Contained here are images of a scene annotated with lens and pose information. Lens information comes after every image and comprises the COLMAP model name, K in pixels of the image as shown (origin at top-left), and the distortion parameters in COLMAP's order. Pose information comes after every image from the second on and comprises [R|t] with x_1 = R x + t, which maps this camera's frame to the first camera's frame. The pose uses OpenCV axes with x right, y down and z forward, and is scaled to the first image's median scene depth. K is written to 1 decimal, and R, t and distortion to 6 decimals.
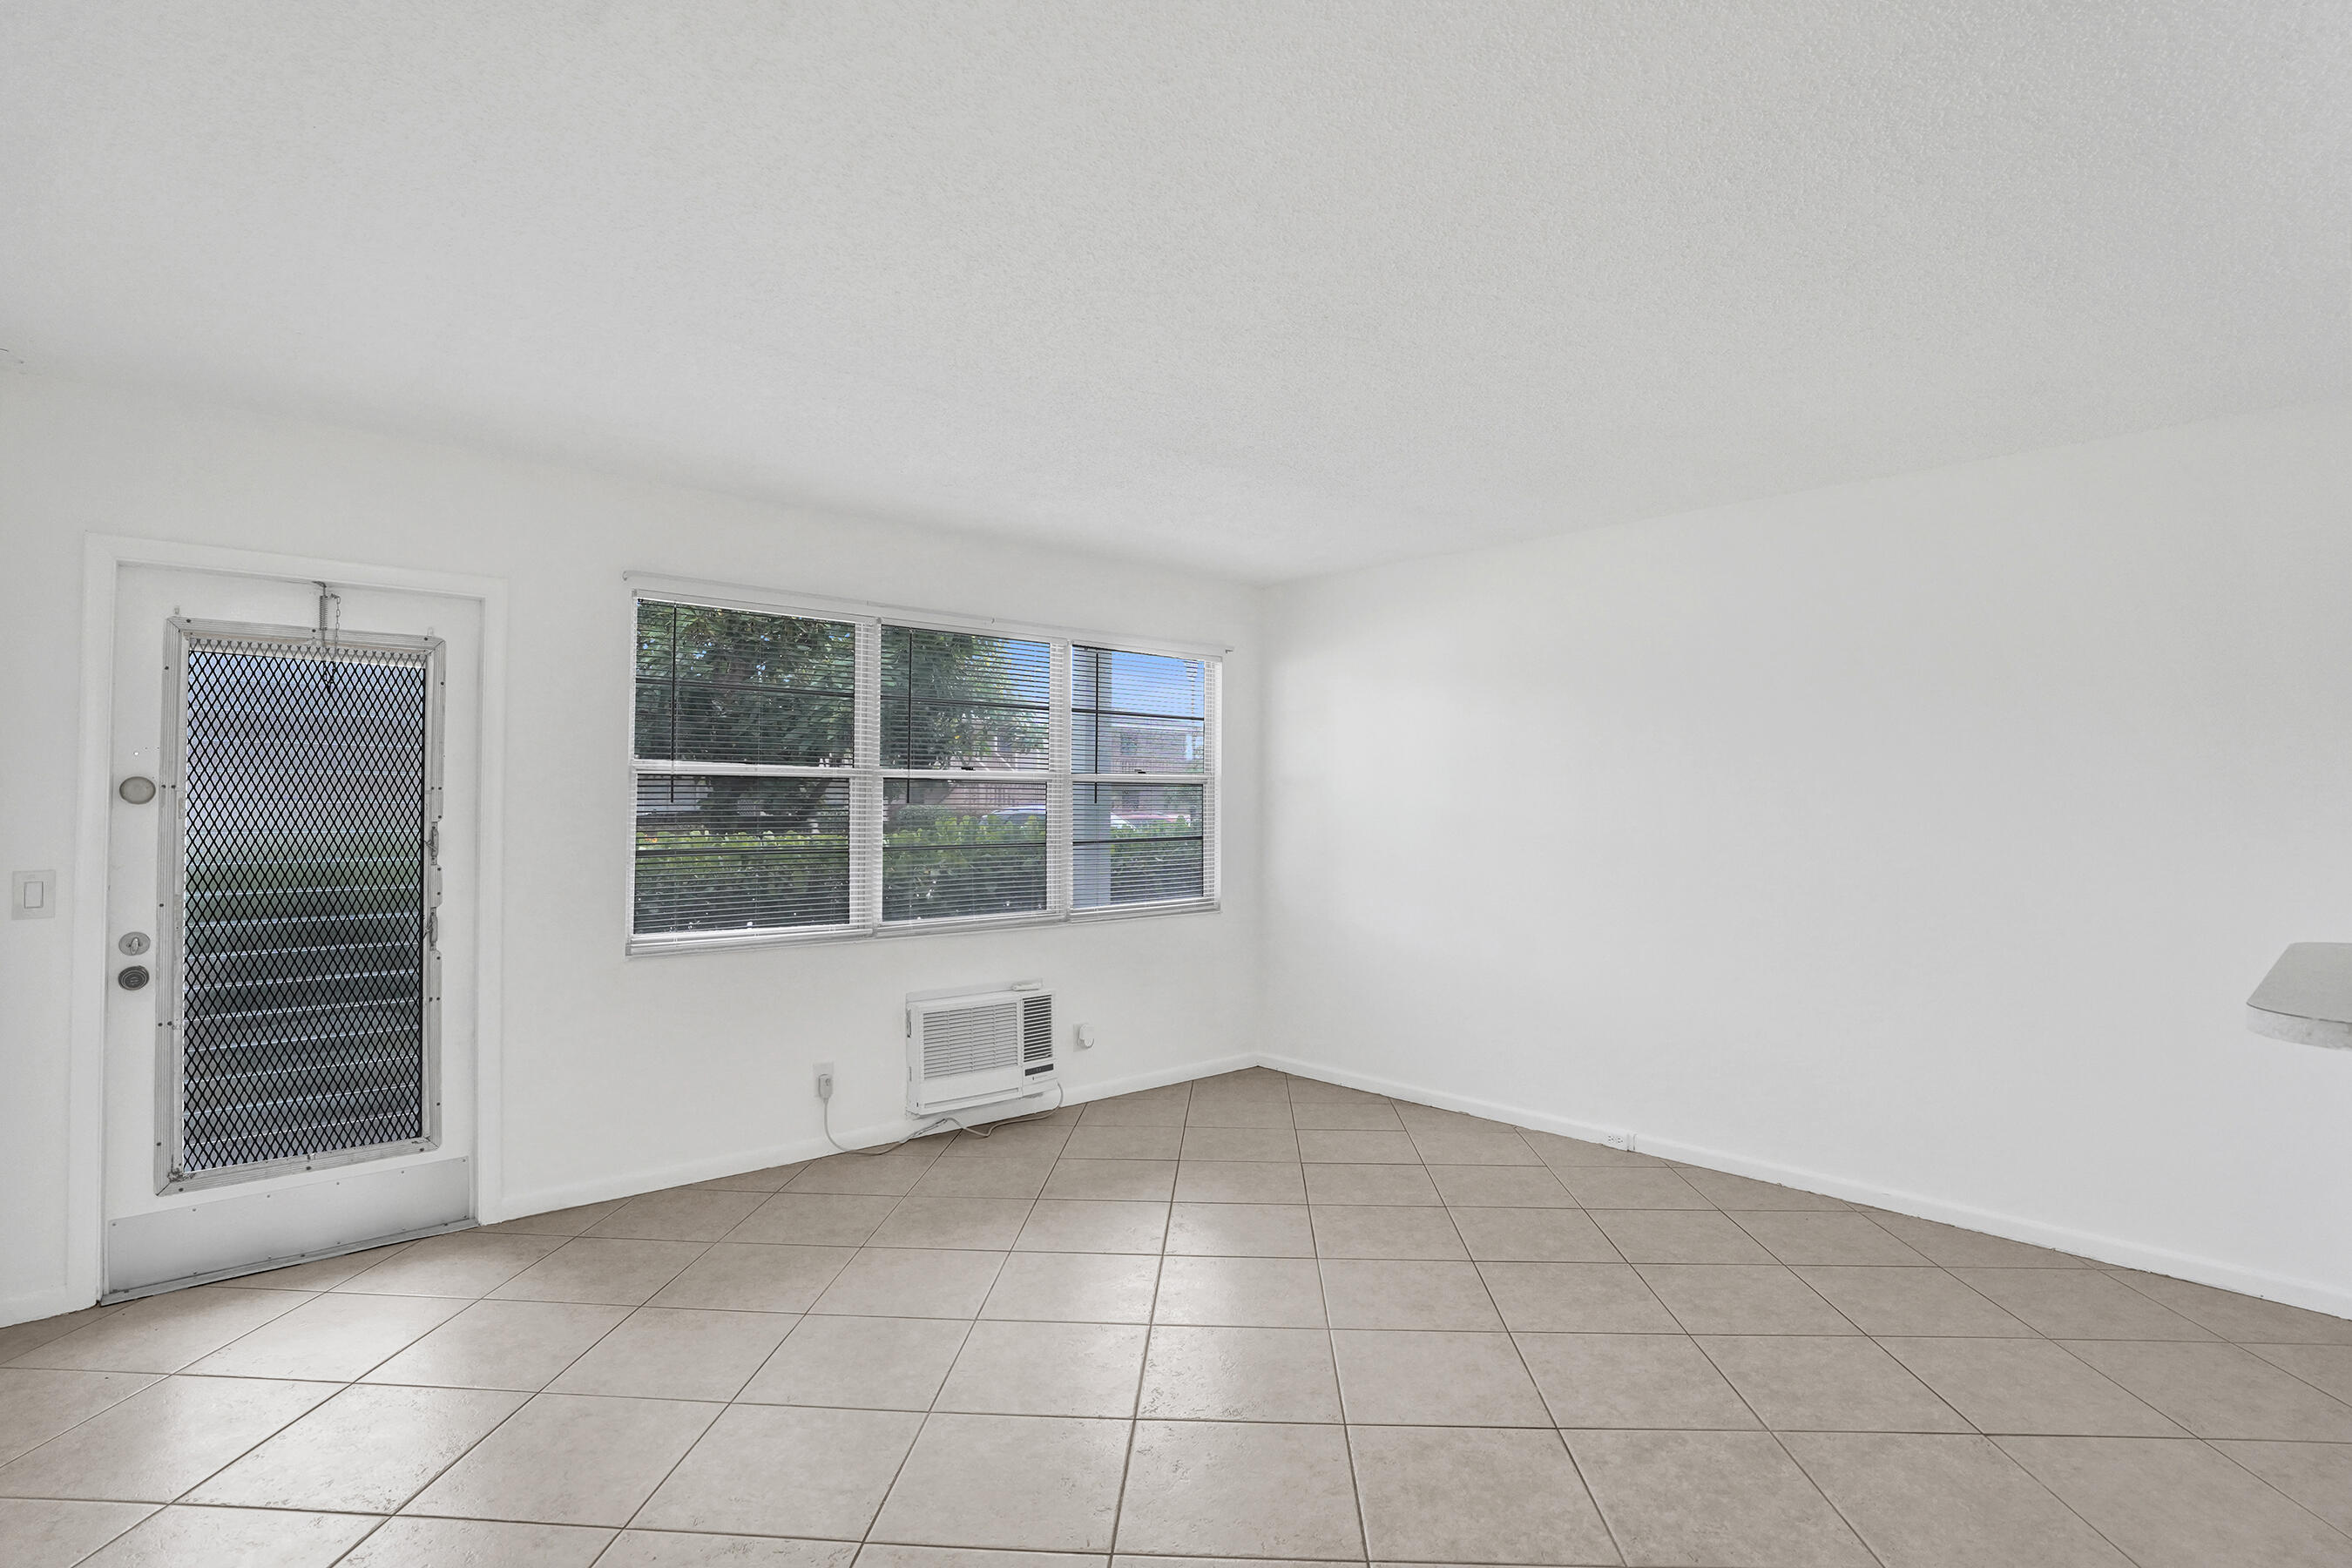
lens RADIAL K [[1116.4, 0, 1182.3], [0, 1116.4, 788.9], [0, 0, 1]] dist [-0.066899, 0.023097]
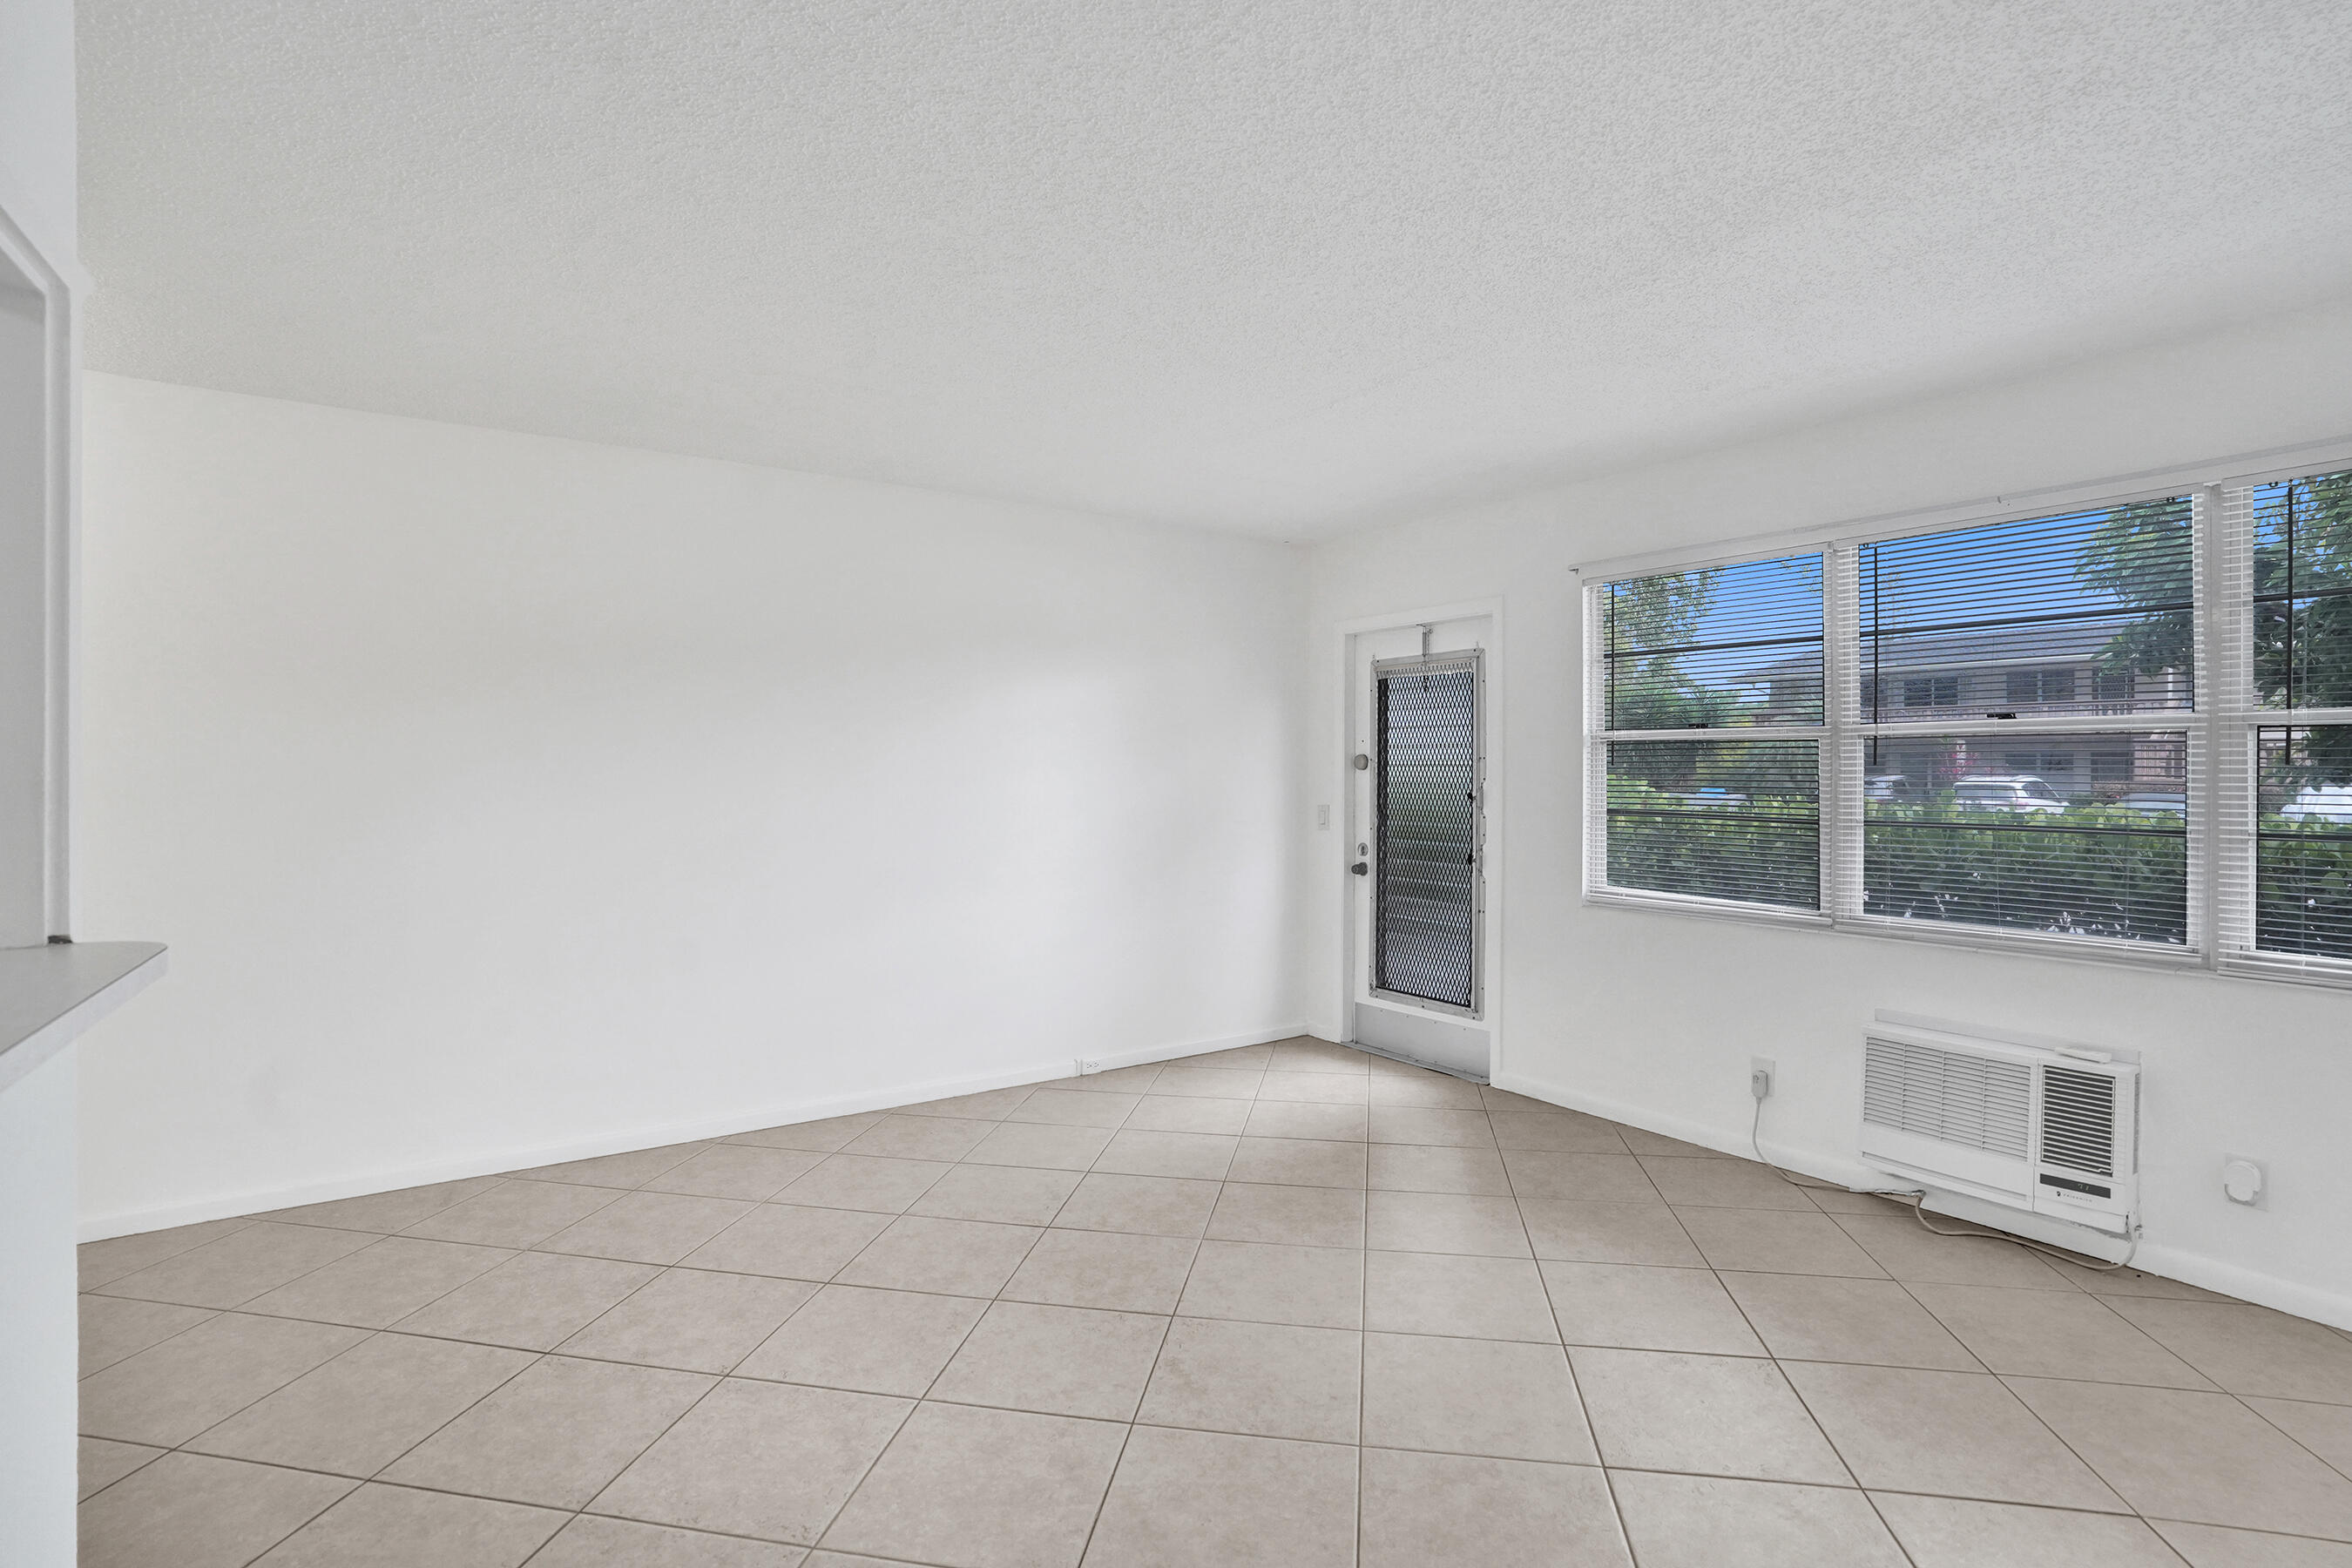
lens RADIAL K [[1103.5, 0, 1176.0], [0, 1103.5, 784.0], [0, 0, 1]] dist [-0.071002, 0.028680]
pose [[-0.113327, 0.017082, -0.993411, 0.596231], [0.022128, 0.999648, 0.014665, 0.002583], [0.993311, -0.020320, -0.113665, 0.633583]]
